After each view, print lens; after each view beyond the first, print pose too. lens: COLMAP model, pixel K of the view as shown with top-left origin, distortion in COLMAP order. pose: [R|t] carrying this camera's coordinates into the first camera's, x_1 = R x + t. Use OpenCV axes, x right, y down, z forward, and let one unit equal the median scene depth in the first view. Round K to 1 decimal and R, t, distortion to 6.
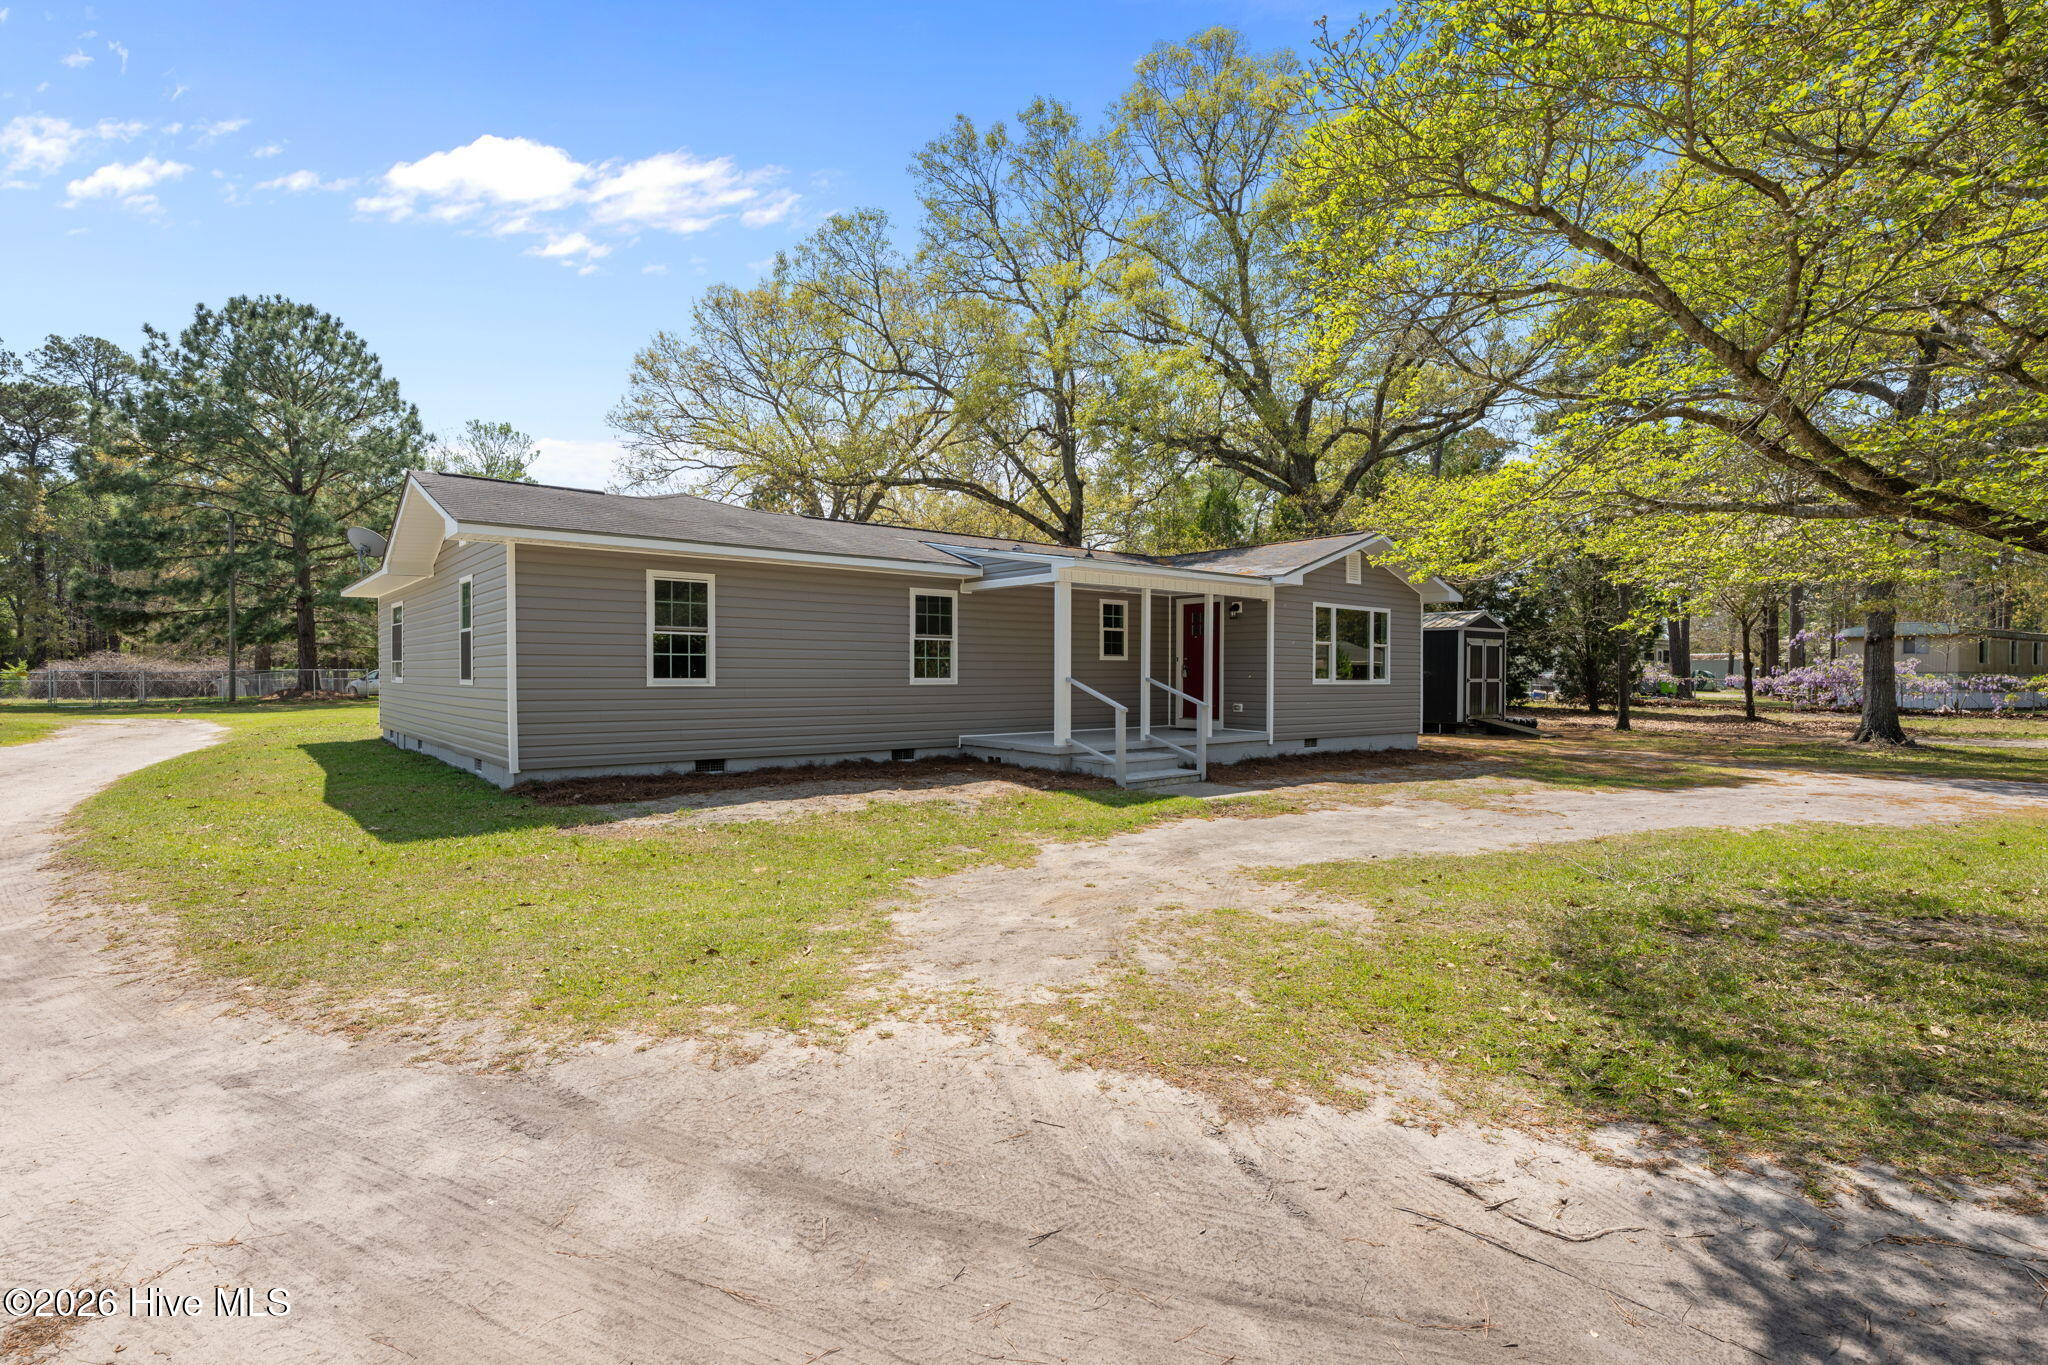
lens RADIAL K [[969.7, 0, 1024.0], [0, 969.7, 682.5], [0, 0, 1]] dist [-0.000890, -0.000066]
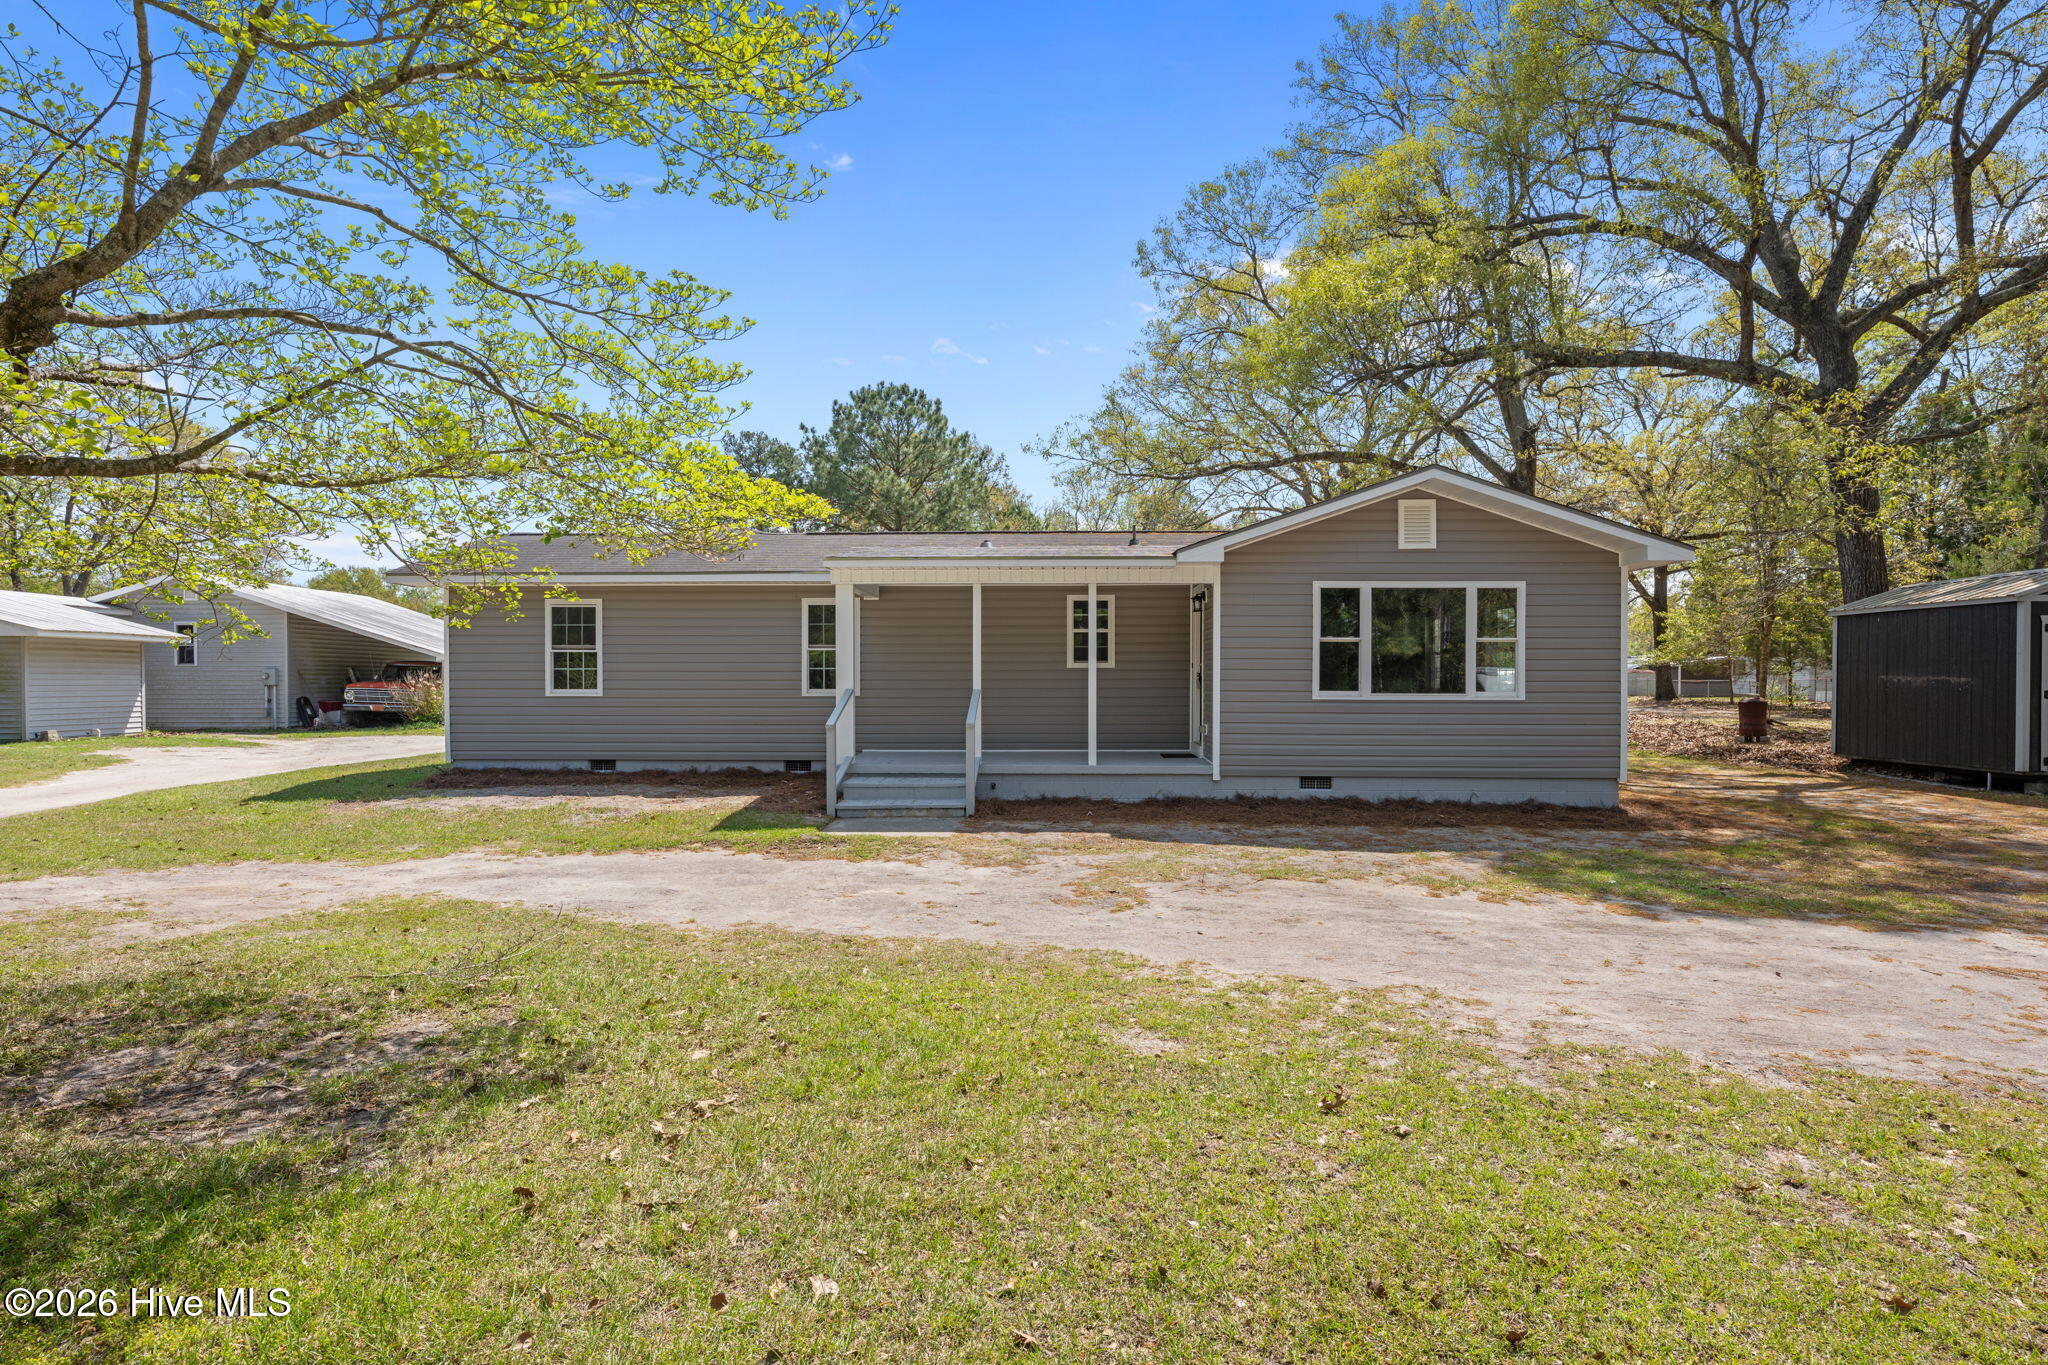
lens RADIAL K [[1042.1, 0, 1024.0], [0, 1042.1, 682.5], [0, 0, 1]] dist [-0.004934, 0.000067]
pose [[0.746758, -0.002120, -0.665093, 0.671493], [-0.004233, 0.999960, -0.007940, -0.003557], [0.665083, 0.008744, 0.746718, 0.313434]]
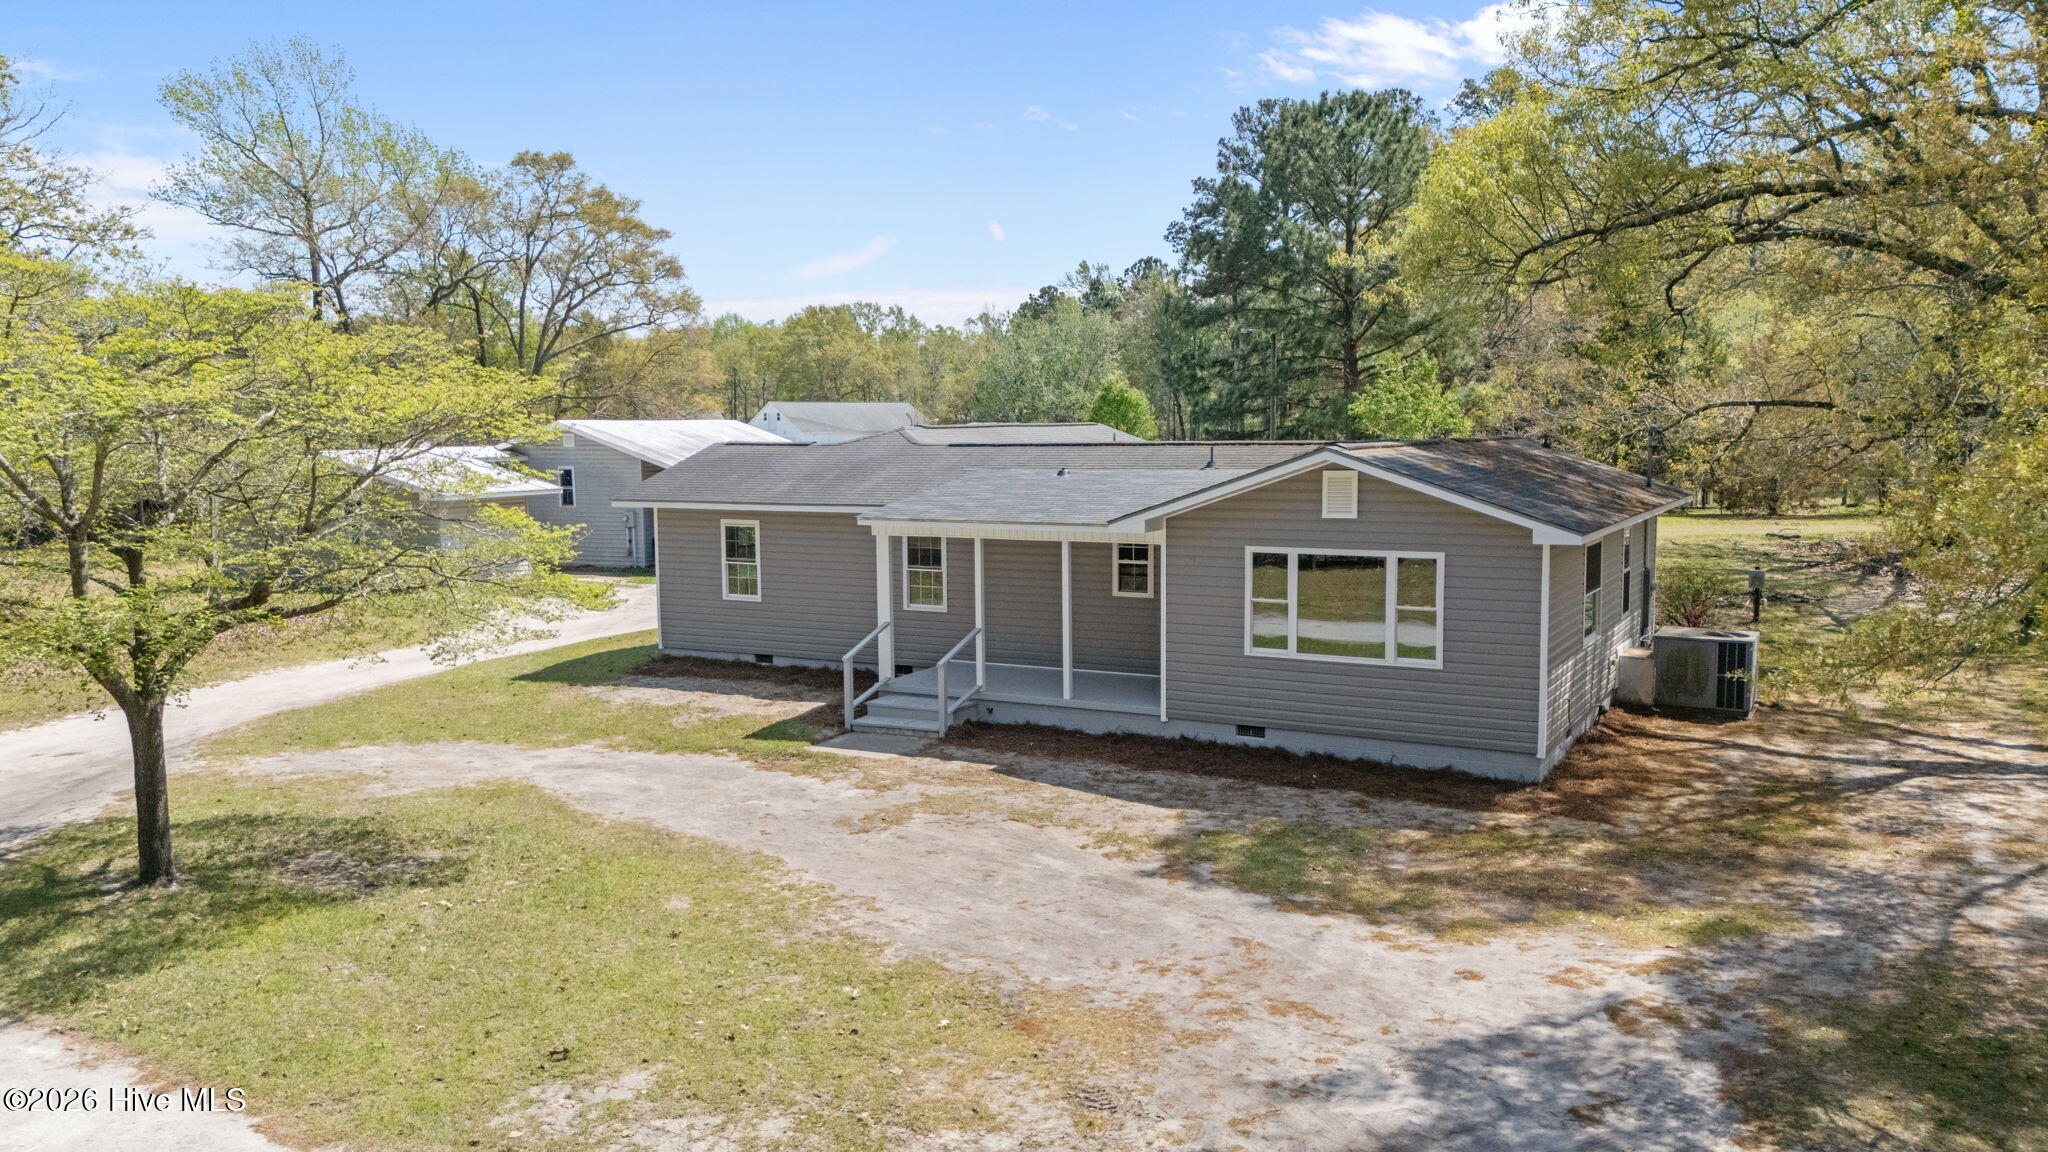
lens RADIAL K [[1533.3, 0, 1024.0], [0, 1533.3, 576.0], [0, 0, 1]] dist [0.046265, -0.004595]
pose [[0.367360, 0.085726, -0.926120, 1.396941], [0.002267, 0.995658, 0.093062, -0.178798], [0.930076, -0.036287, 0.365570, 0.423642]]
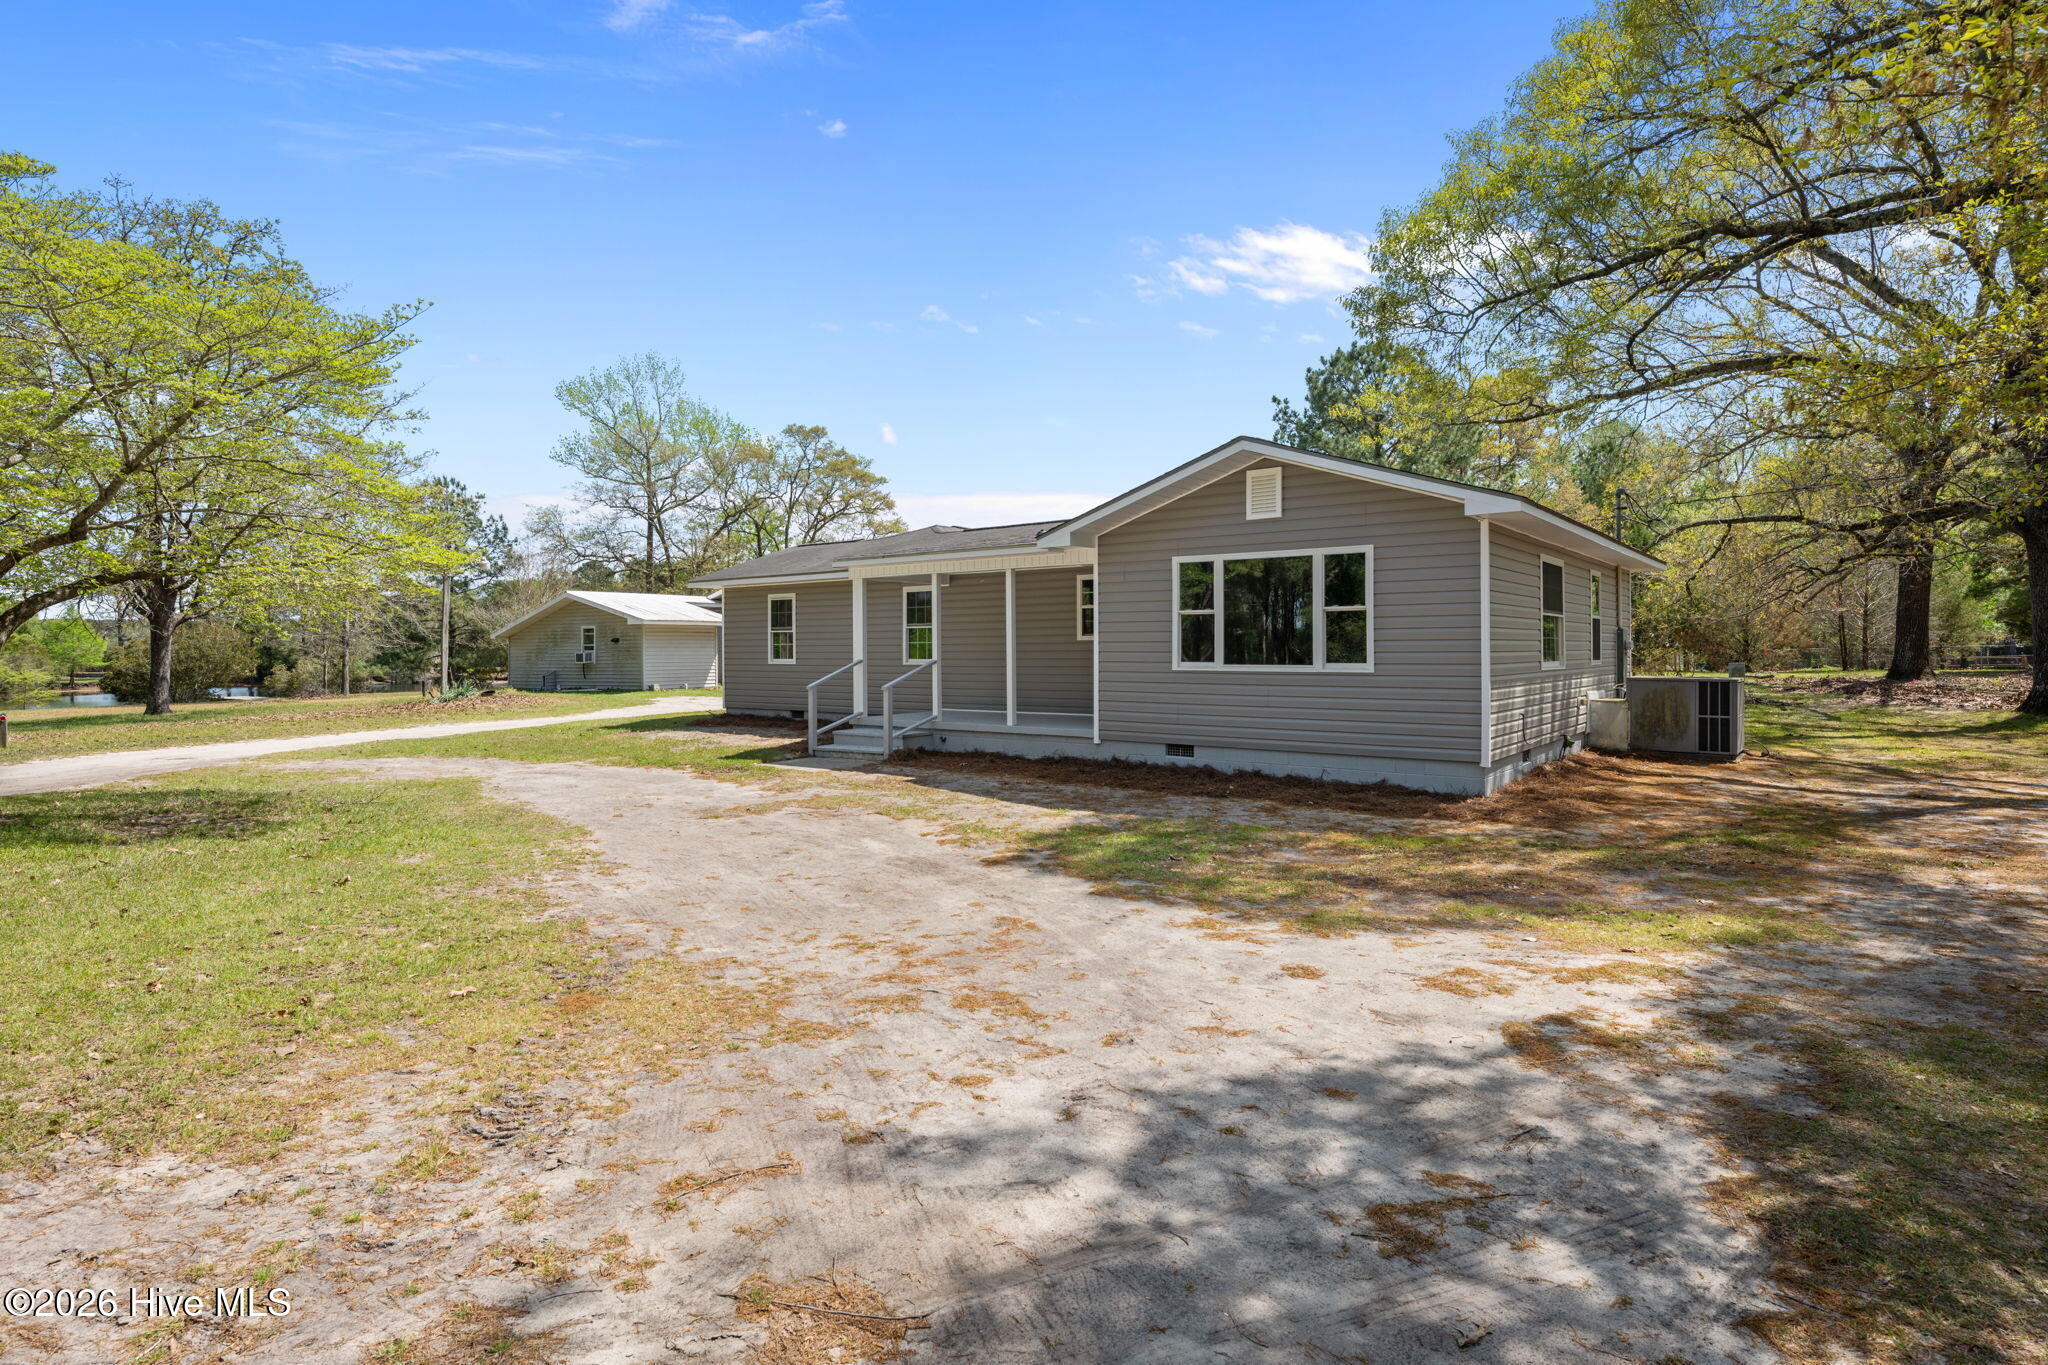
lens RADIAL K [[1058.1, 0, 1017.1], [0, 1058.1, 642.6], [0, 0, 1]] dist [0.000905, 0.000636]
pose [[0.222970, -0.010160, -0.974772, 1.096362], [-0.004169, 0.999927, -0.011376, -0.009742], [0.974816, 0.006600, 0.222912, 0.740232]]
